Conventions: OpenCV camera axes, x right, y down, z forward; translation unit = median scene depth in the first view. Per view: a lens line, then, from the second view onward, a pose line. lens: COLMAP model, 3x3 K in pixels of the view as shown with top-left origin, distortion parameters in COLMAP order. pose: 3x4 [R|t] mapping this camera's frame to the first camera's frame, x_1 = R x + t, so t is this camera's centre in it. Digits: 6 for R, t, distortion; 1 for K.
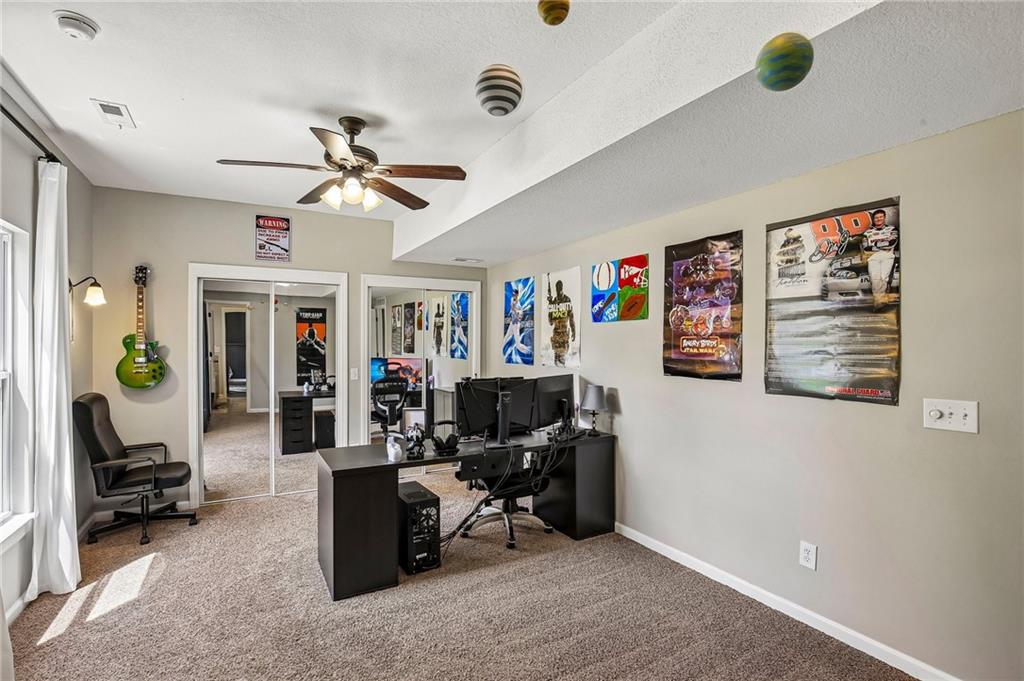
lens RADIAL K [[474.6, 0, 510.6], [0, 474.6, 341.9], [0, 0, 1]] dist [-0.024722, -0.000272]
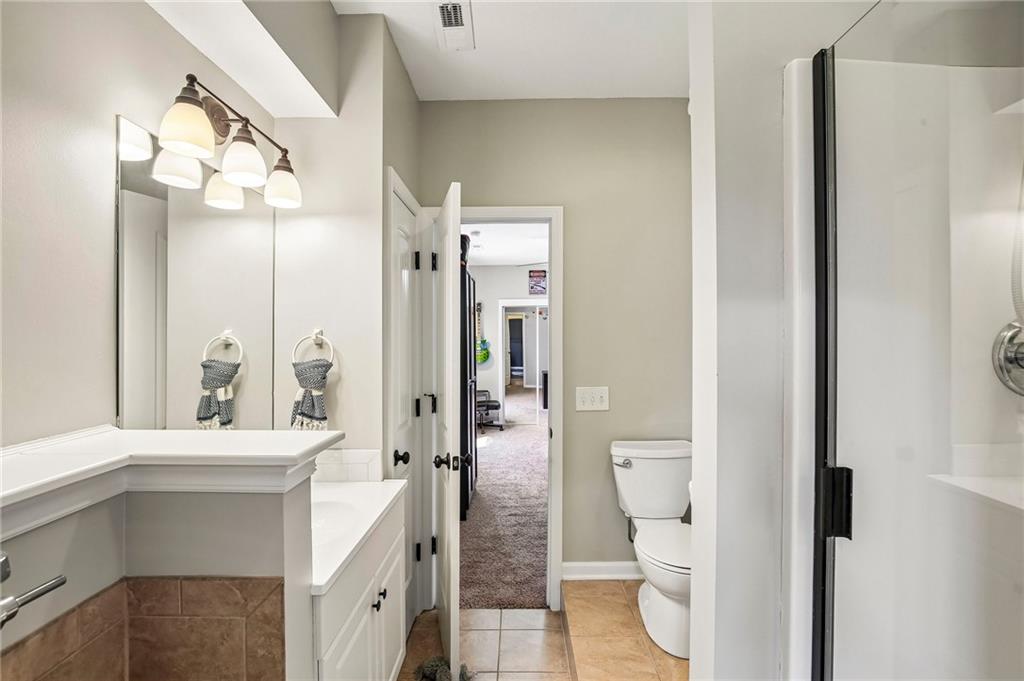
lens RADIAL K [[474.6, 0, 510.6], [0, 474.6, 341.9], [0, 0, 1]] dist [-0.024722, -0.000272]
pose [[0.860911, -0.000790, -0.508755, 0.455761], [0.002164, 0.999995, 0.002108, 0.004644], [0.508751, -0.002916, 0.860909, -0.851237]]
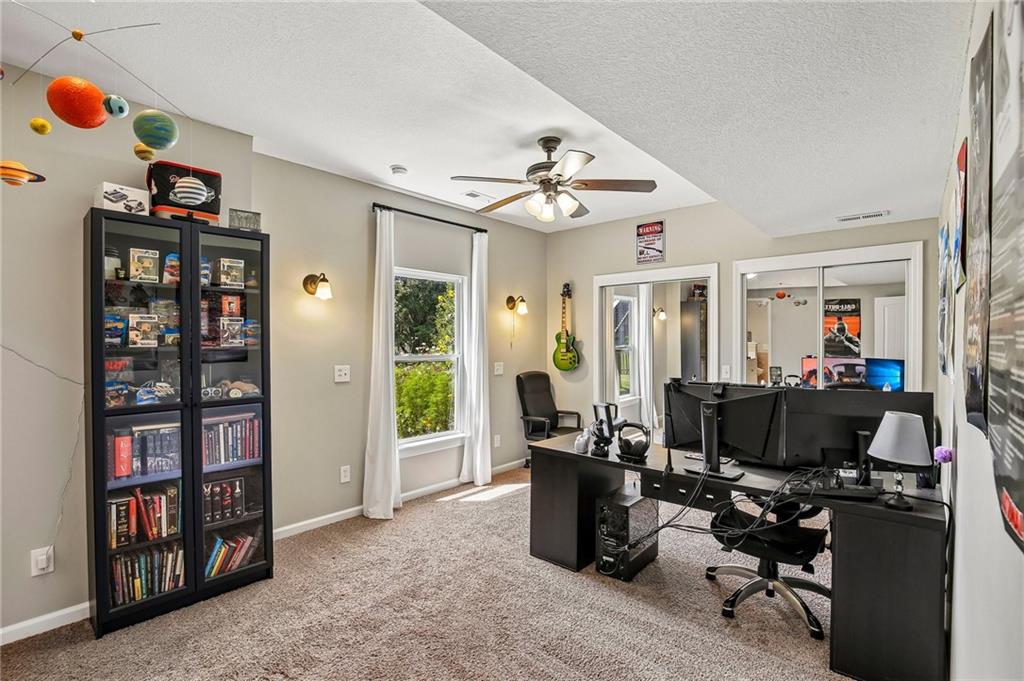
lens RADIAL K [[474.6, 0, 510.6], [0, 474.6, 341.9], [0, 0, 1]] dist [-0.024722, -0.000272]
pose [[0.320787, 0.004061, -0.947142, 0.604932], [0.000742, 0.999989, 0.004539, 0.007773], [0.947151, -0.002159, 0.320781, 0.468927]]
